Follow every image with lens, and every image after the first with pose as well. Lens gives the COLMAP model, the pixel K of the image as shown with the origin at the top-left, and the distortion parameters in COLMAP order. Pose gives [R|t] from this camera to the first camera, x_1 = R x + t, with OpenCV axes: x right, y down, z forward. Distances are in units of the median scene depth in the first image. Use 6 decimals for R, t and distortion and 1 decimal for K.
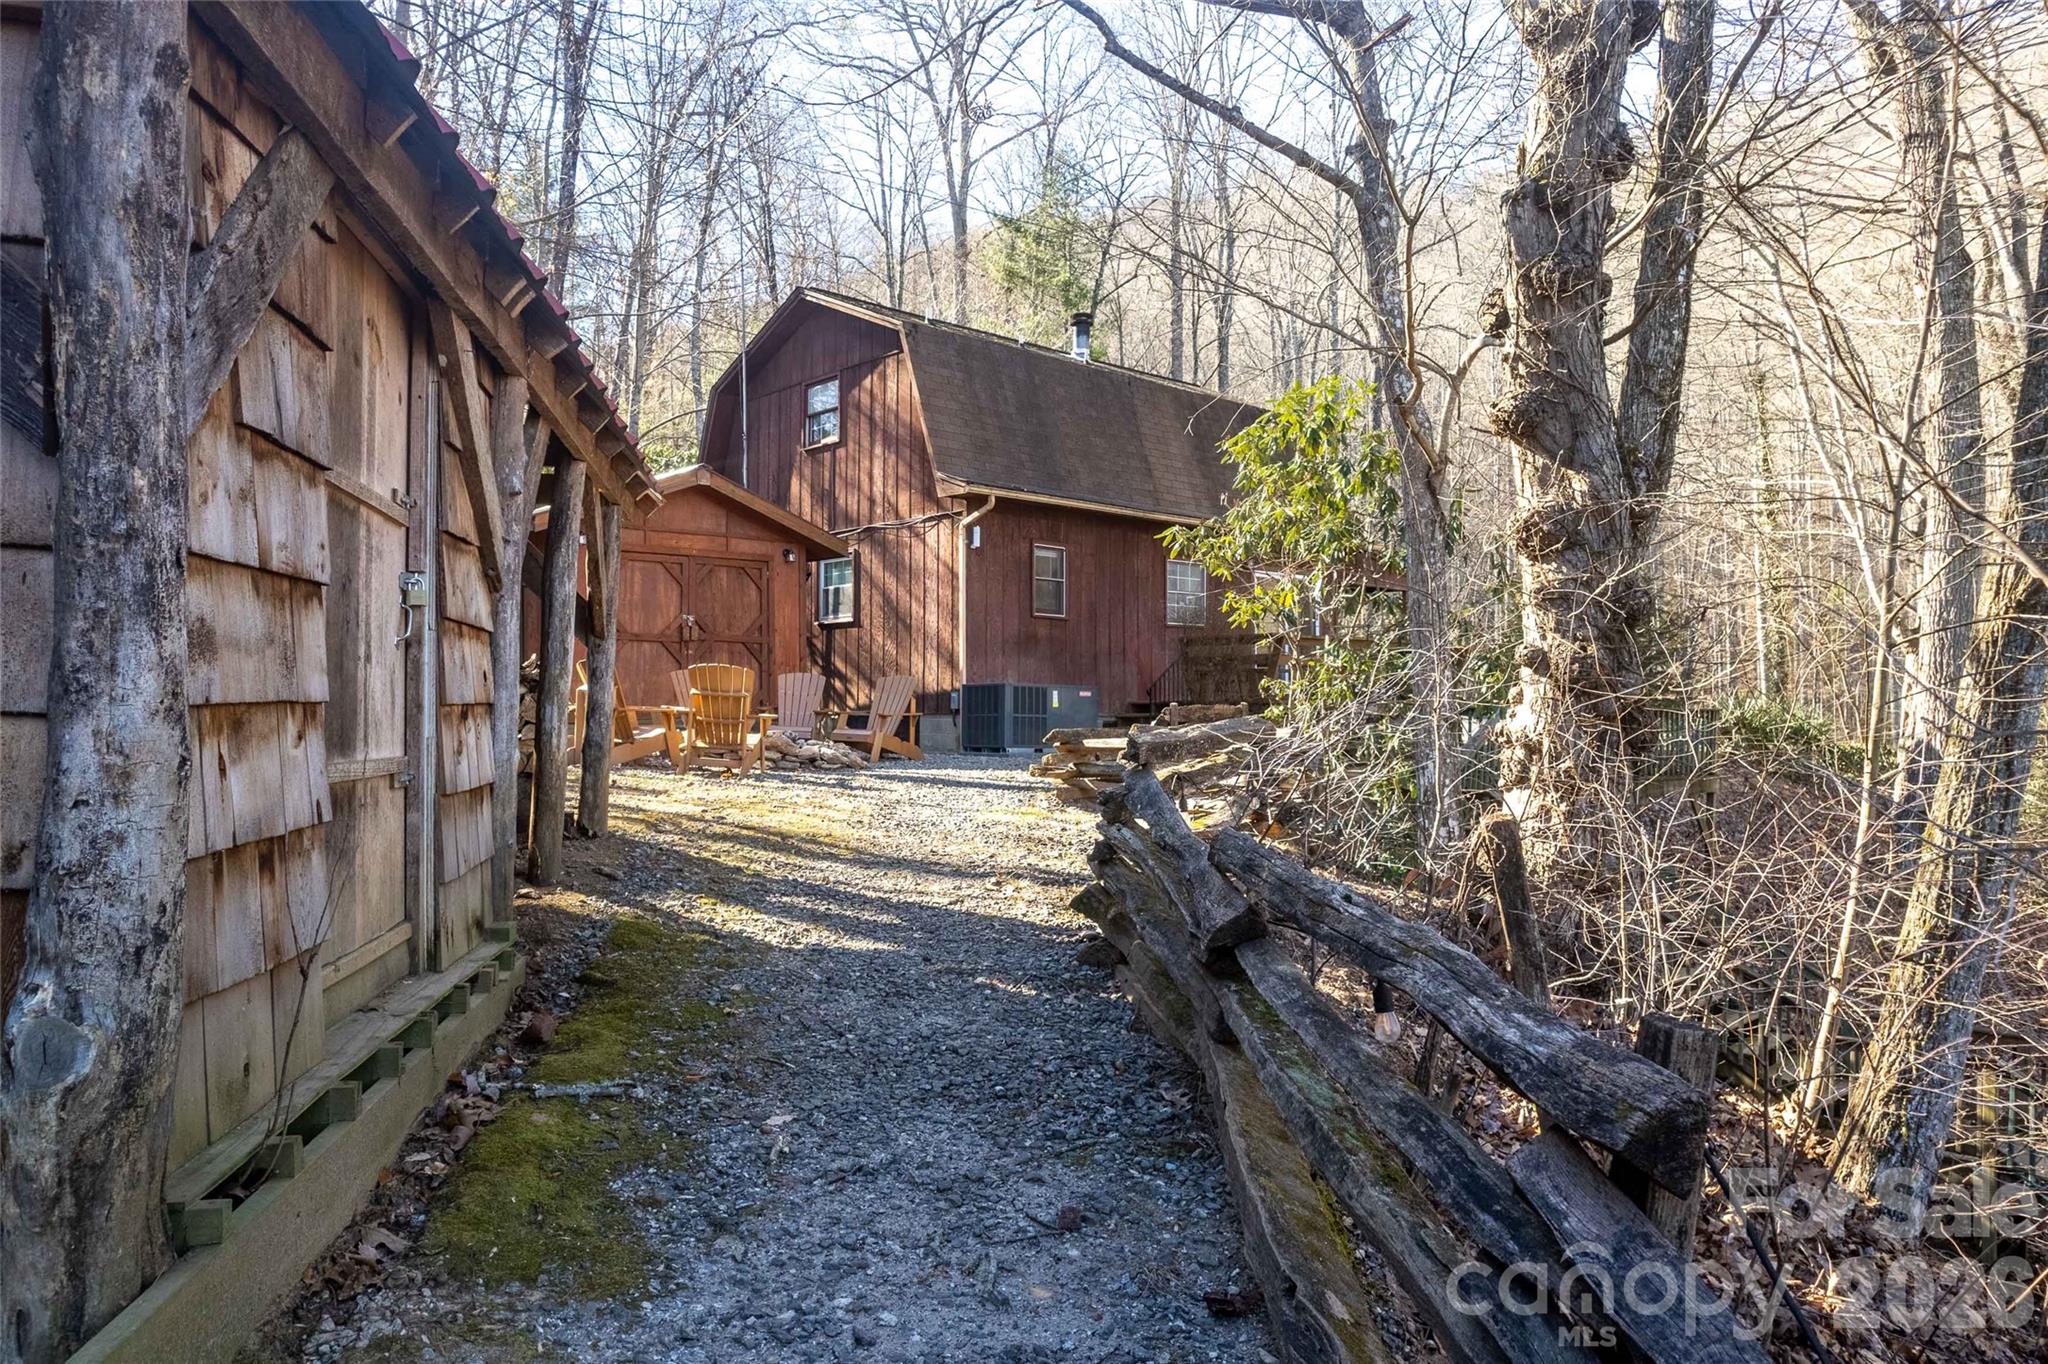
lens RADIAL K [[1292.1, 0, 994.8], [0, 1292.1, 721.3], [0, 0, 1]] dist [-0.048002, 0.028255]
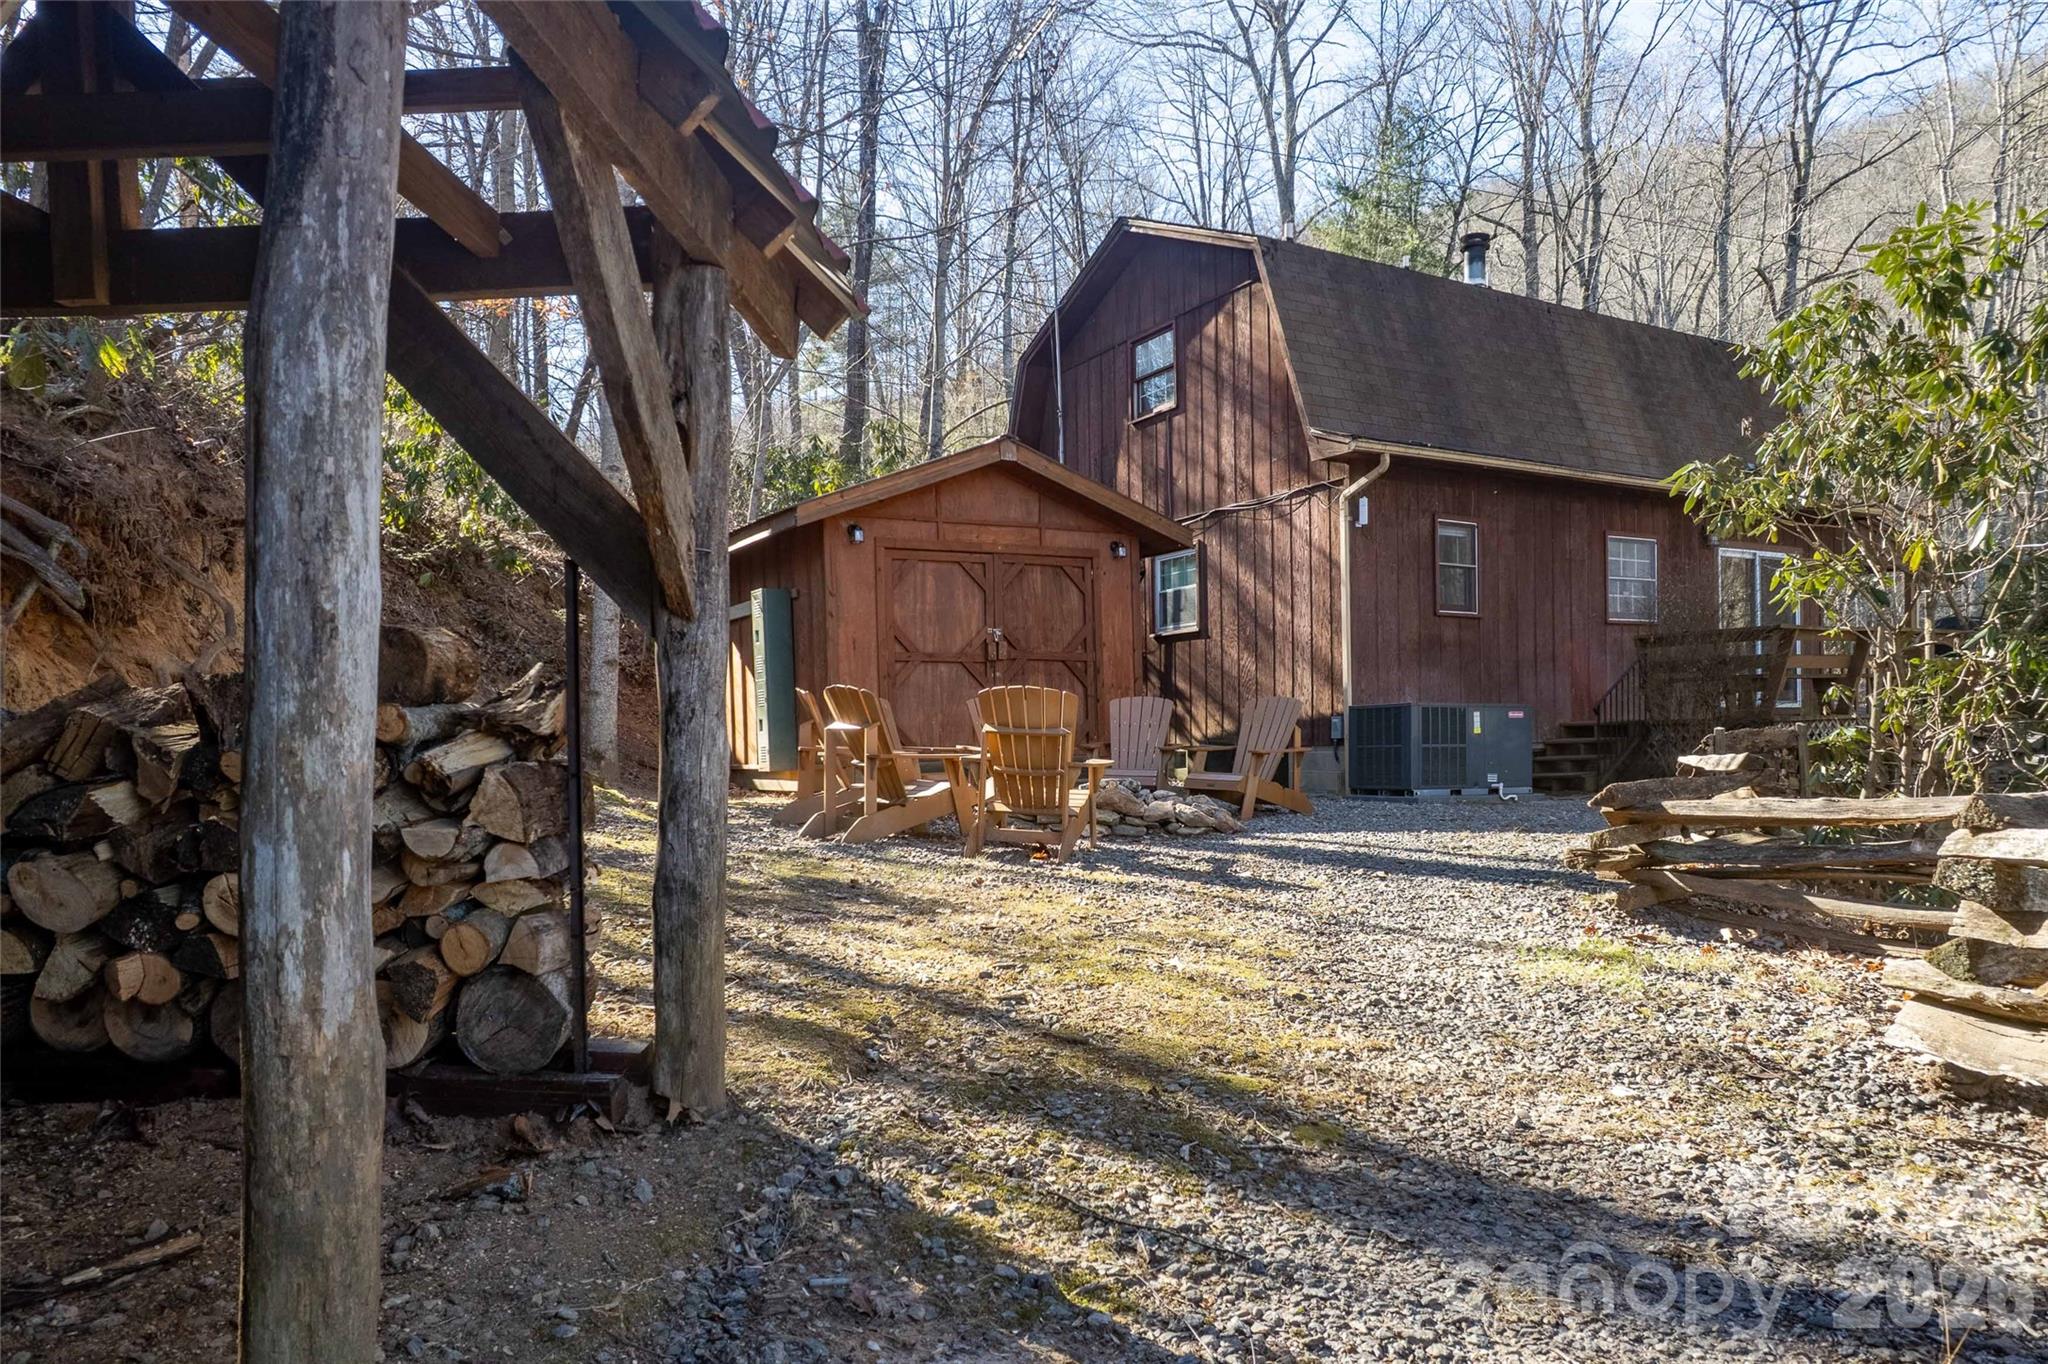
lens RADIAL K [[1292.1, 0, 1064.0], [0, 1292.1, 757.7], [0, 0, 1]] dist [-0.048002, 0.028255]
pose [[0.980805, -0.018552, -0.194106, -0.039696], [0.020222, 0.999774, 0.006625, -0.006742], [0.193939, -0.010423, 0.980958, 0.210480]]
